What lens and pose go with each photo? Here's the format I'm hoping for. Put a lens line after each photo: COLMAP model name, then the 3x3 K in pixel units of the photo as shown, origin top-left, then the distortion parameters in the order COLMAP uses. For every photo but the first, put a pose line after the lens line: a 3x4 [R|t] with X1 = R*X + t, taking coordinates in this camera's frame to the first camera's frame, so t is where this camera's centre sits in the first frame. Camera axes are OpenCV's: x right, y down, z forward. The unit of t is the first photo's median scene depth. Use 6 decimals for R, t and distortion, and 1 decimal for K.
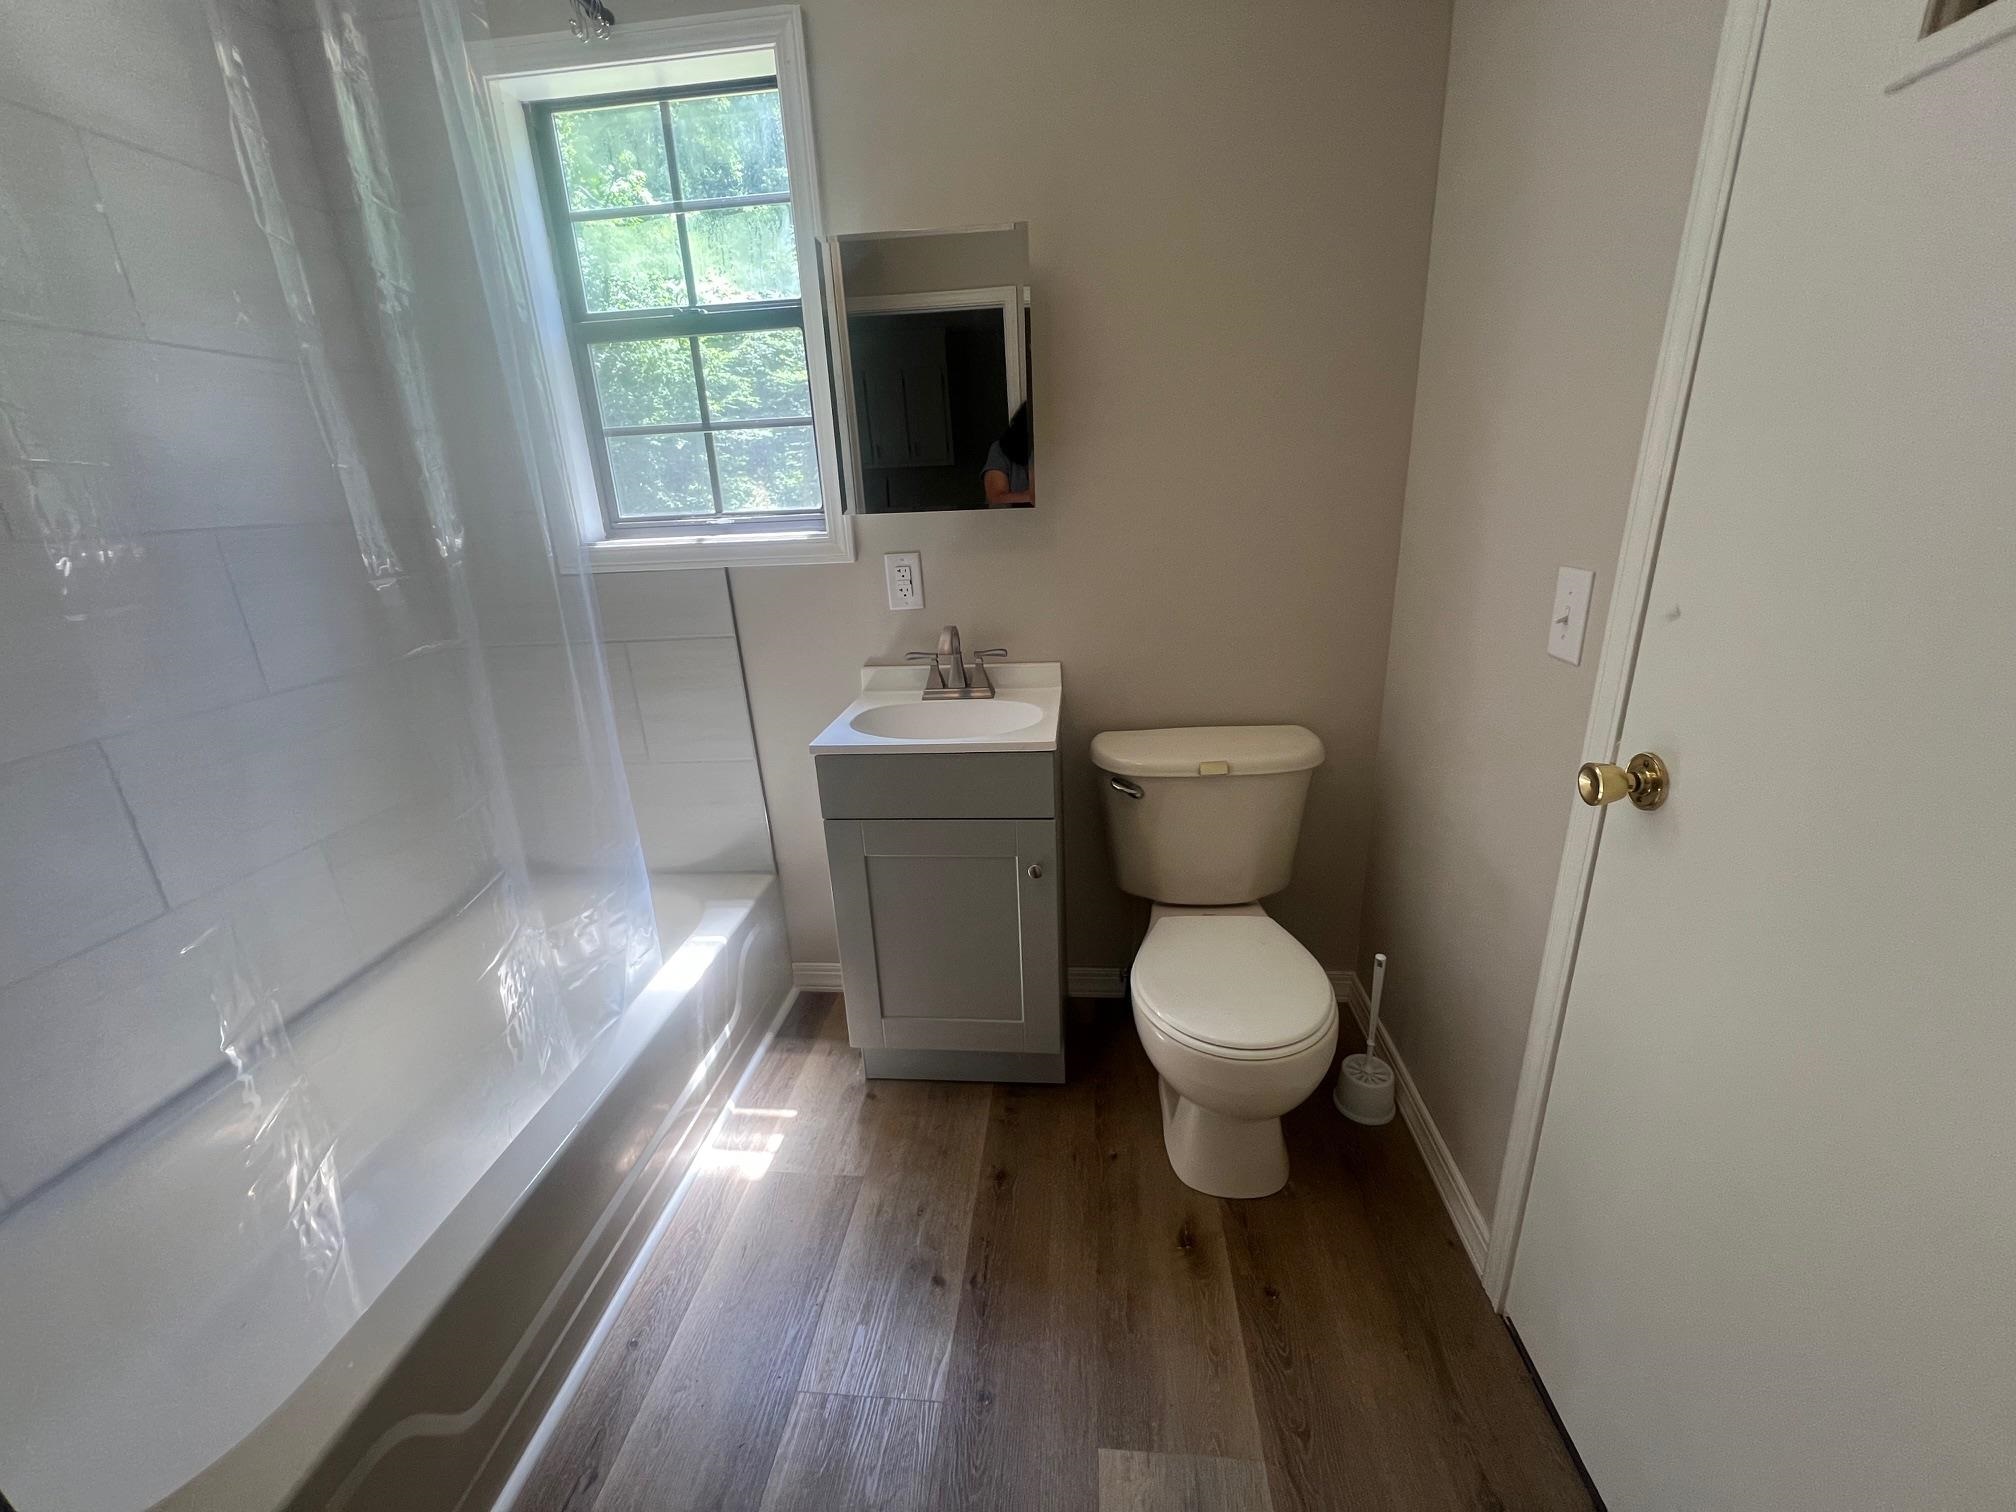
lens RADIAL K [[810.1, 0, 1003.9], [0, 810.1, 753.9], [0, 0, 1]] dist [-0.001212, 0.000643]
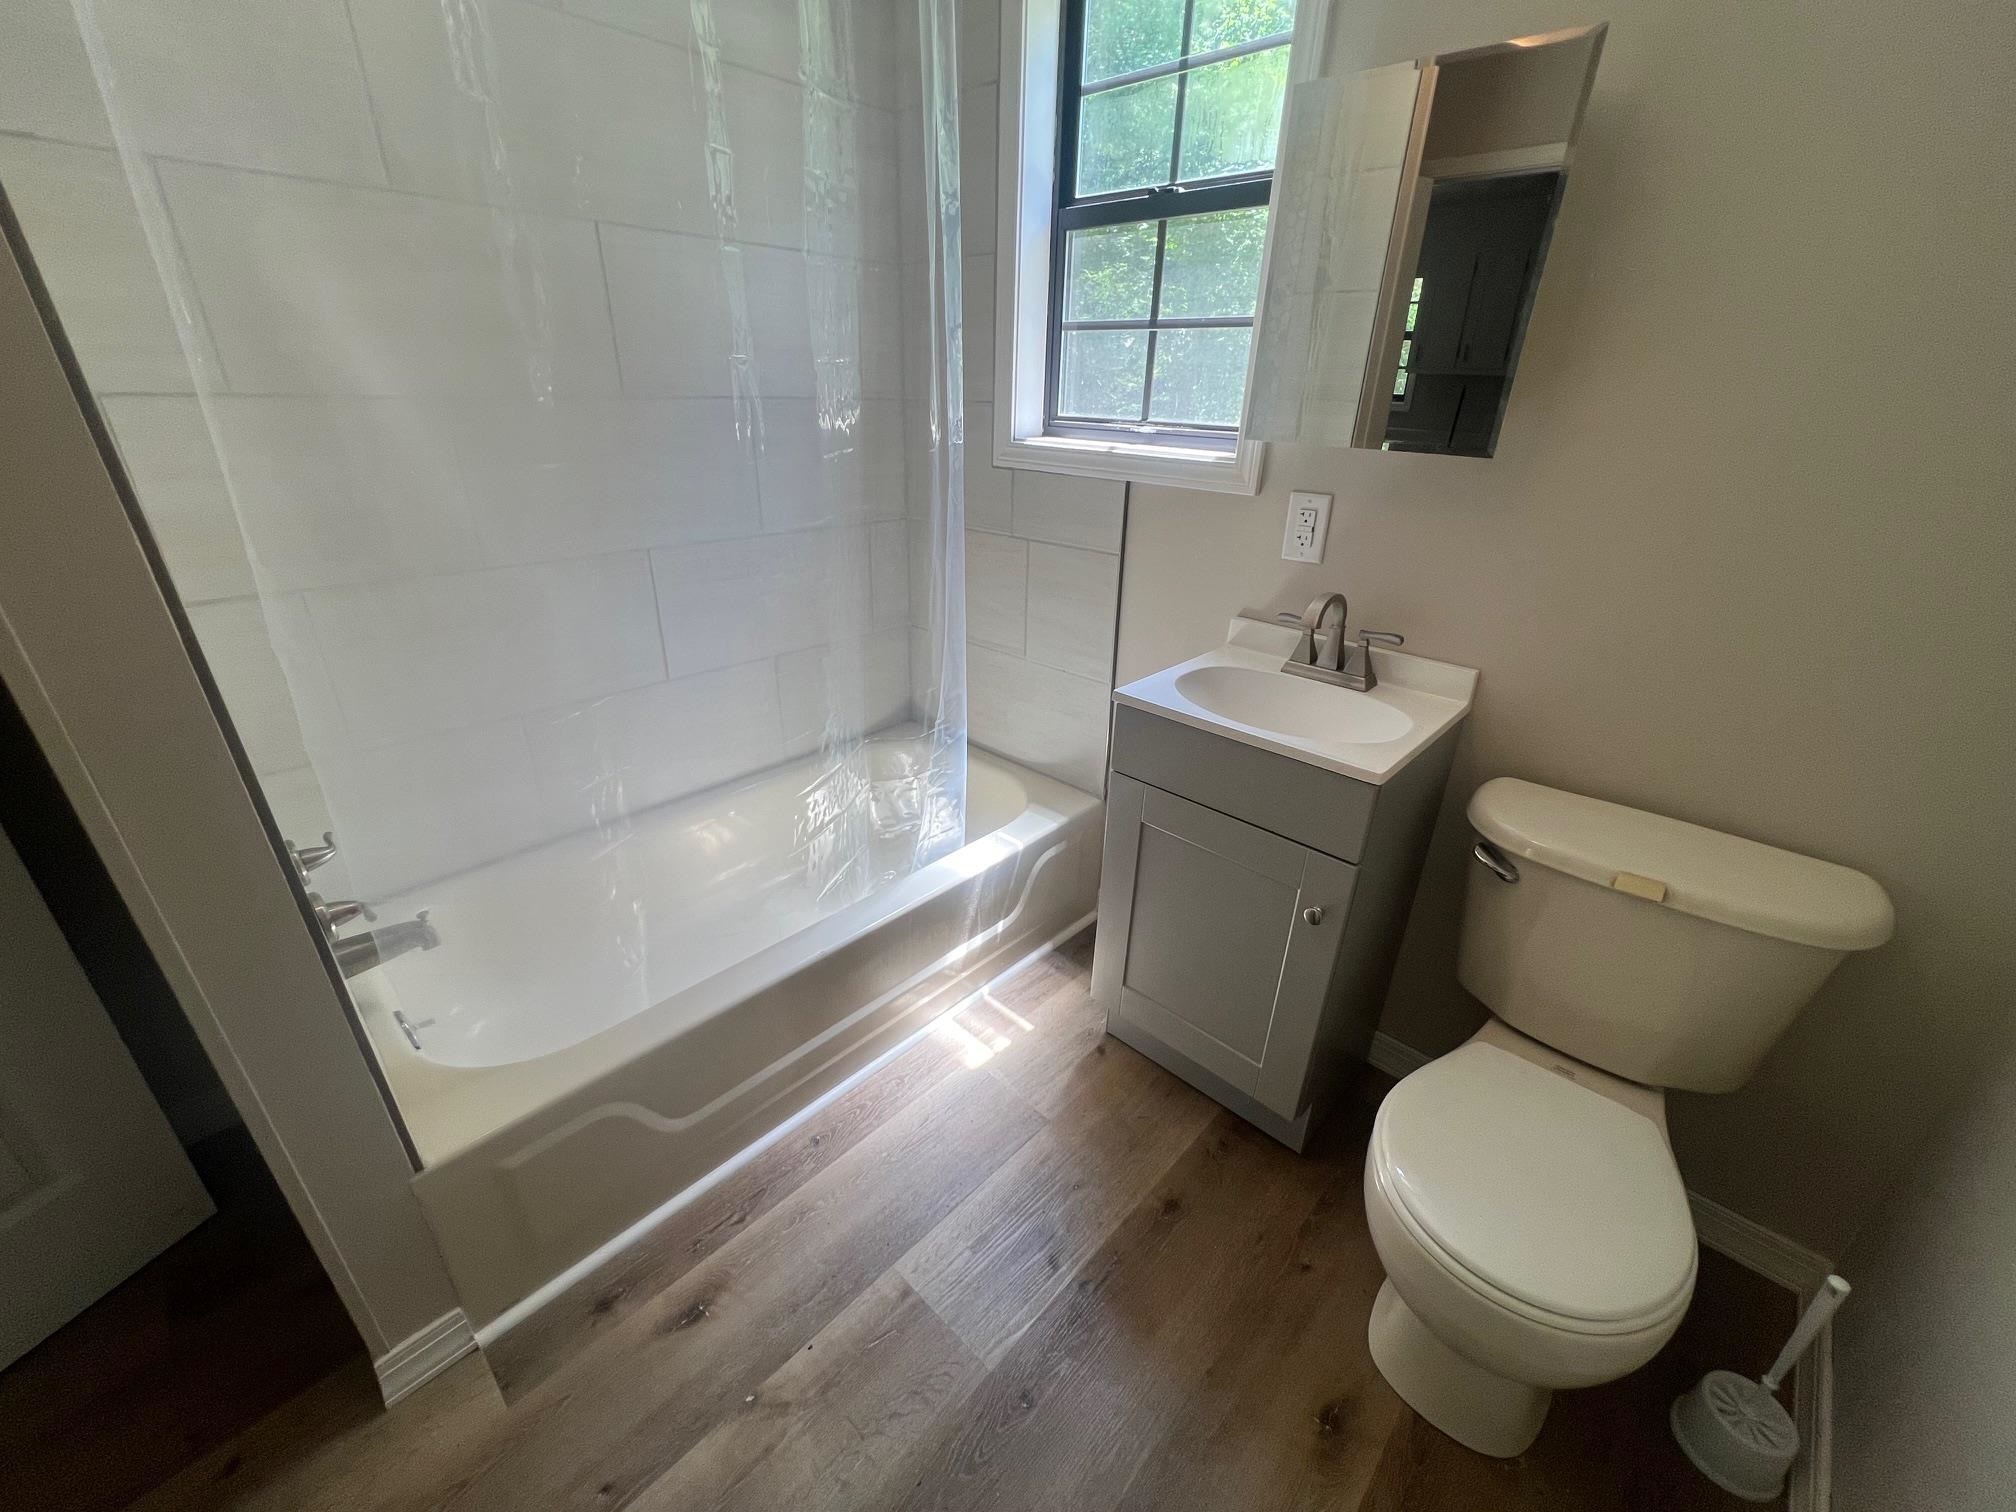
lens RADIAL K [[810.1, 0, 1003.9], [0, 810.1, 753.9], [0, 0, 1]] dist [-0.001212, 0.000643]
pose [[0.787571, 0.316492, -0.528738, 0.154686], [-0.252397, 0.948432, 0.191760, -0.077810], [0.562163, -0.017572, 0.826840, 0.140346]]
